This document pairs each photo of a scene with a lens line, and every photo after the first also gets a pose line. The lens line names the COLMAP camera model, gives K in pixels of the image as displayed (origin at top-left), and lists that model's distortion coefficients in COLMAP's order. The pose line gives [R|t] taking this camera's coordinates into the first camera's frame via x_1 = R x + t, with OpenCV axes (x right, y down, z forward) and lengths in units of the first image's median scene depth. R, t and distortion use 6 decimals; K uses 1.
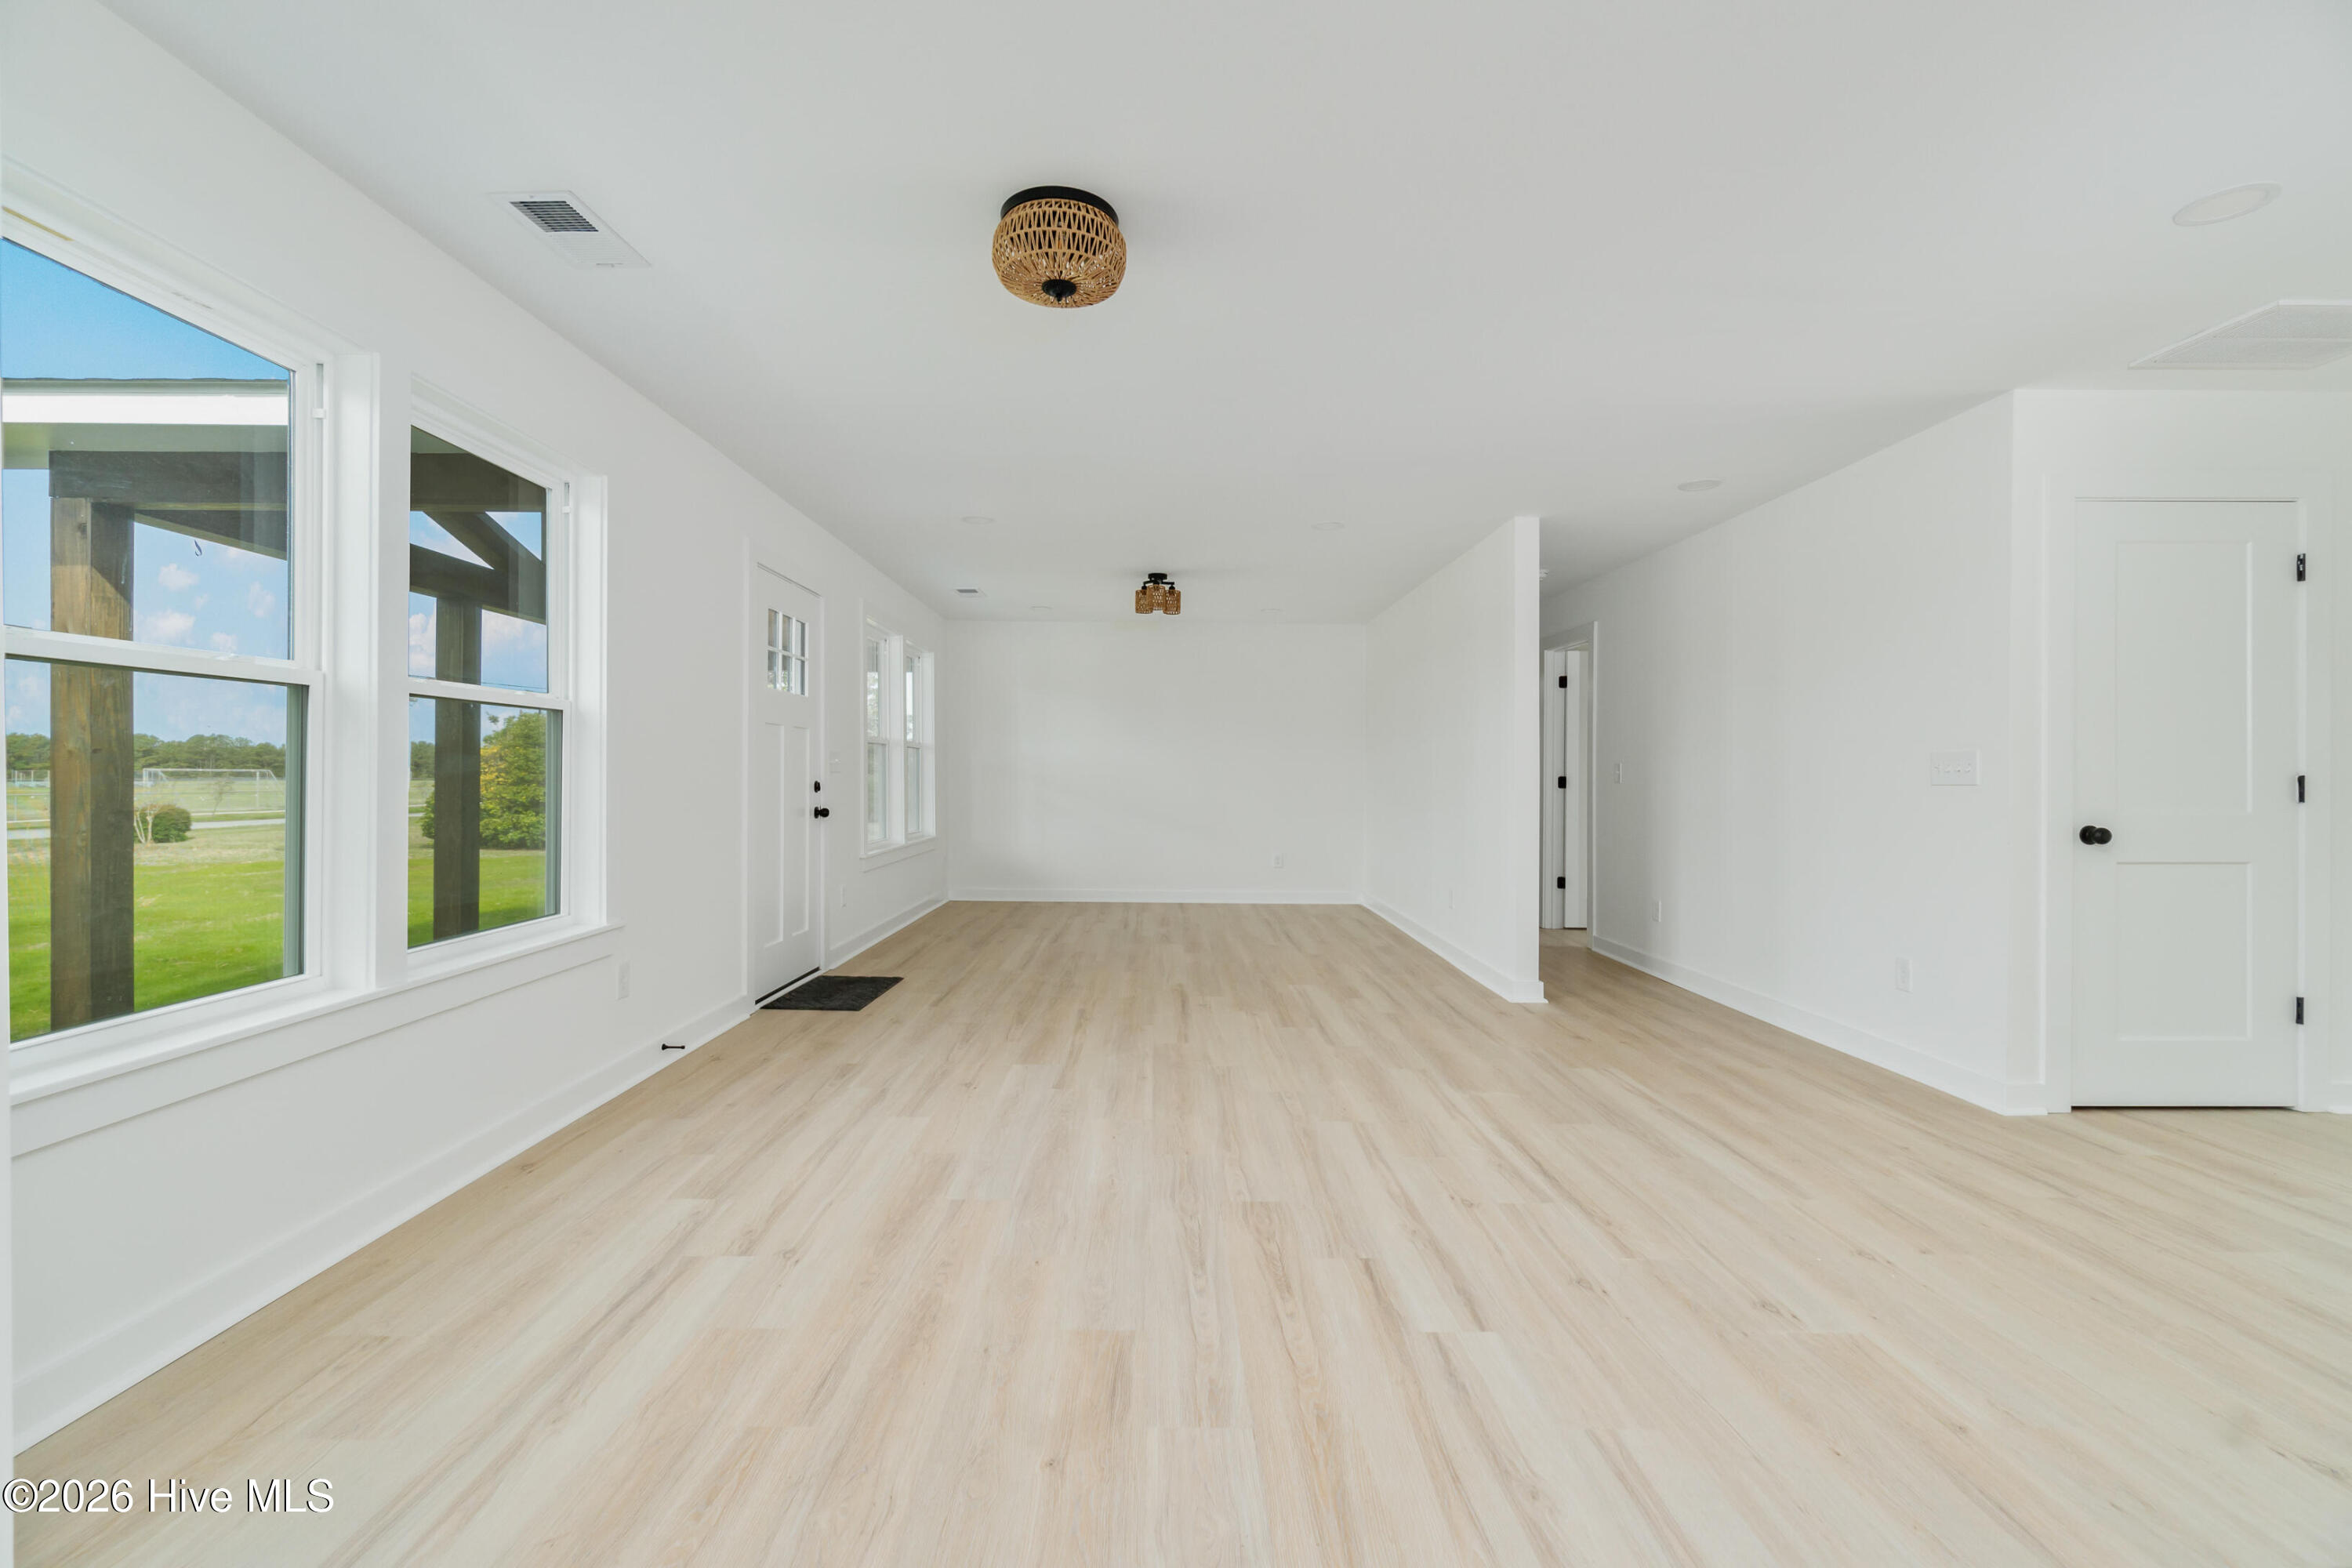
lens RADIAL K [[1018.3, 0, 1155.9], [0, 1018.3, 752.2], [0, 0, 1]] dist [-0.004607, 0.001470]
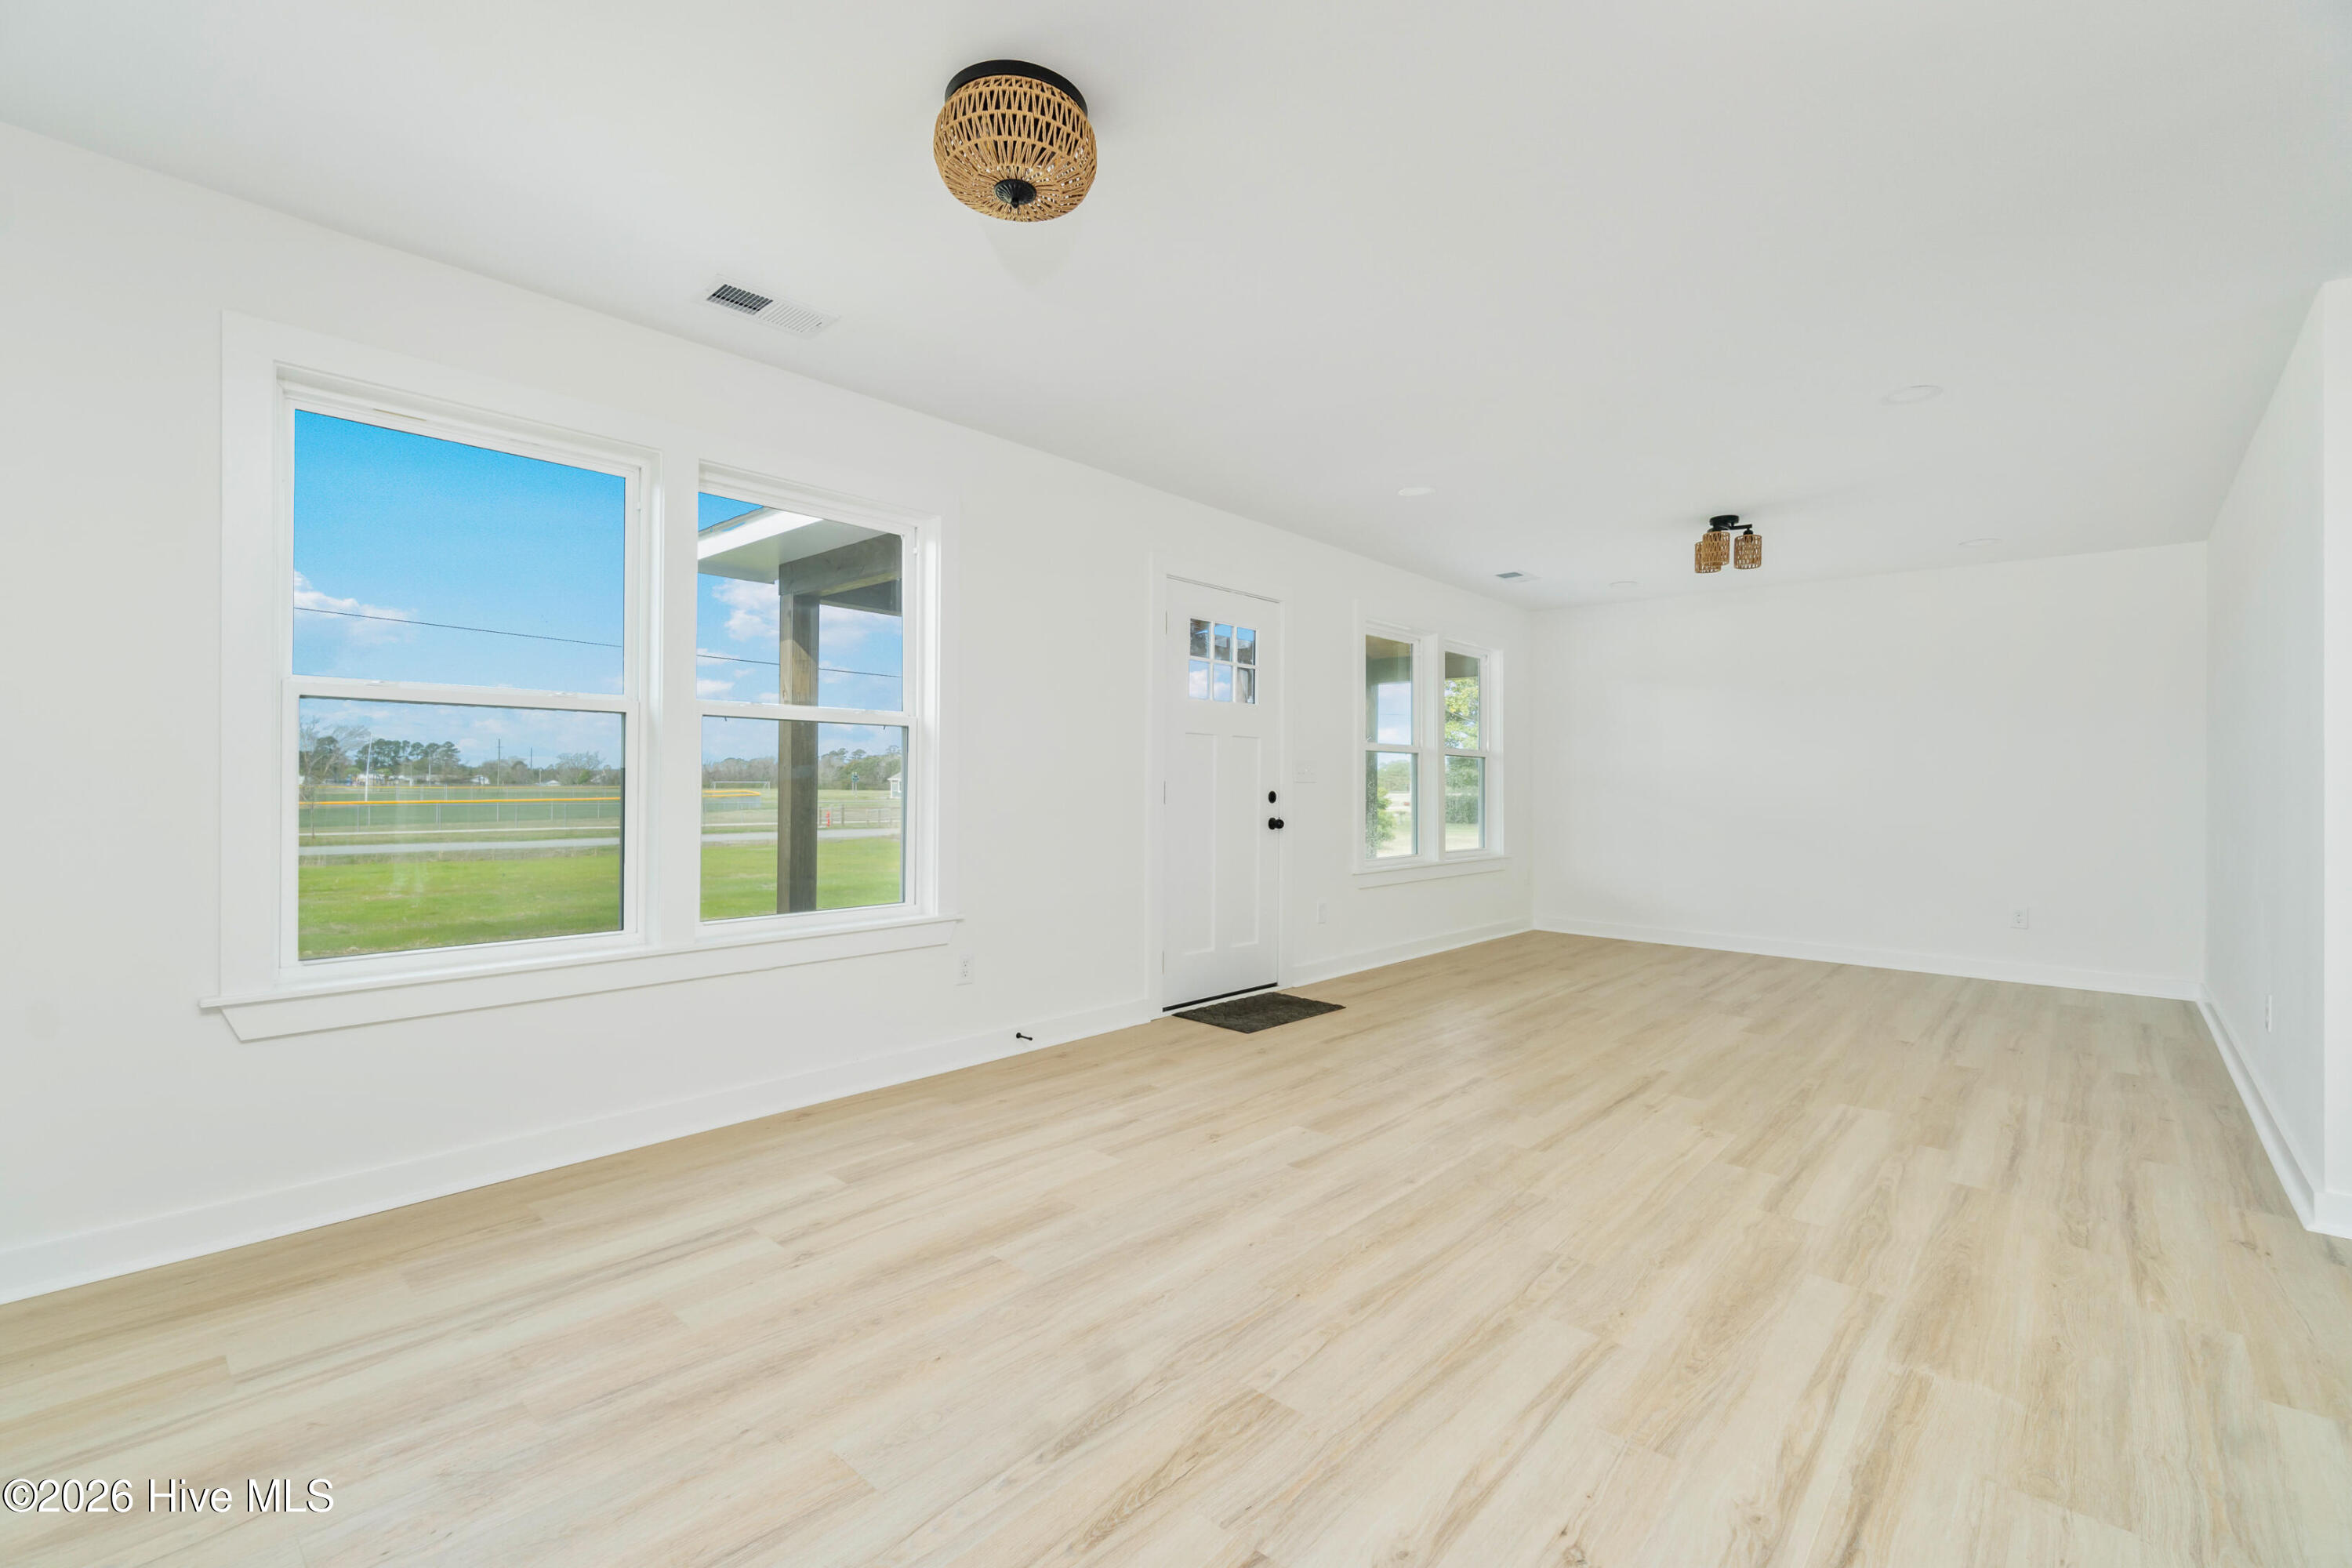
lens RADIAL K [[1018.3, 0, 1164.8], [0, 1018.3, 775.4], [0, 0, 1]] dist [-0.004607, 0.001470]
pose [[0.736880, -0.002885, -0.676018, 0.433825], [0.009920, 0.999929, 0.006547, 0.009891], [0.675951, -0.011530, 0.736856, 0.373267]]
